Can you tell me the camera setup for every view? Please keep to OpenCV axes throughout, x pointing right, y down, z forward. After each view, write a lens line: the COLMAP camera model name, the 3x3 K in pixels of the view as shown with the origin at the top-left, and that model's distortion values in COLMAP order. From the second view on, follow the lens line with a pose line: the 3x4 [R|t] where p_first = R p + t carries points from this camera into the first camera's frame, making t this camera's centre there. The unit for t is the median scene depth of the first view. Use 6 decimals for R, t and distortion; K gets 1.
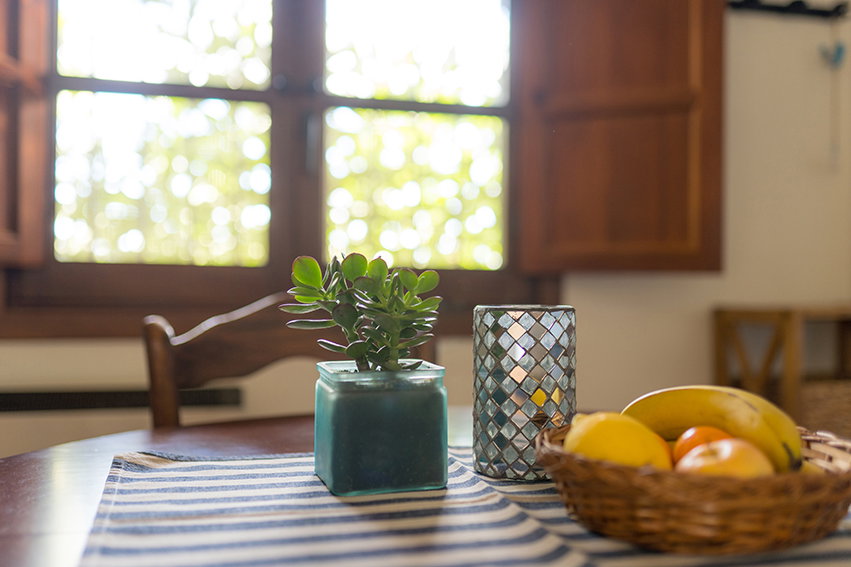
lens RADIAL K [[836.4, 0, 425.5], [0, 836.4, 283.5], [0, 0, 1]] dist [0.011808, 0.010268]
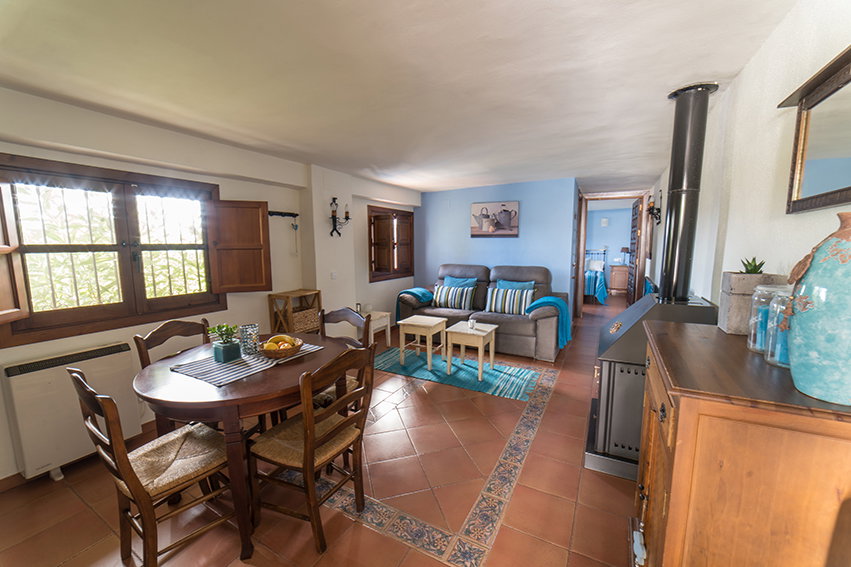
lens RADIAL K [[342.9, 0, 425.5], [0, 342.9, 283.5], [0, 0, 1]] dist [-0.000285, -0.000059]
pose [[0.696136, -0.097538, 0.711253, -0.309171], [0.008225, 0.991746, 0.127953, -0.247887], [-0.717862, -0.083223, 0.691193, -0.685629]]
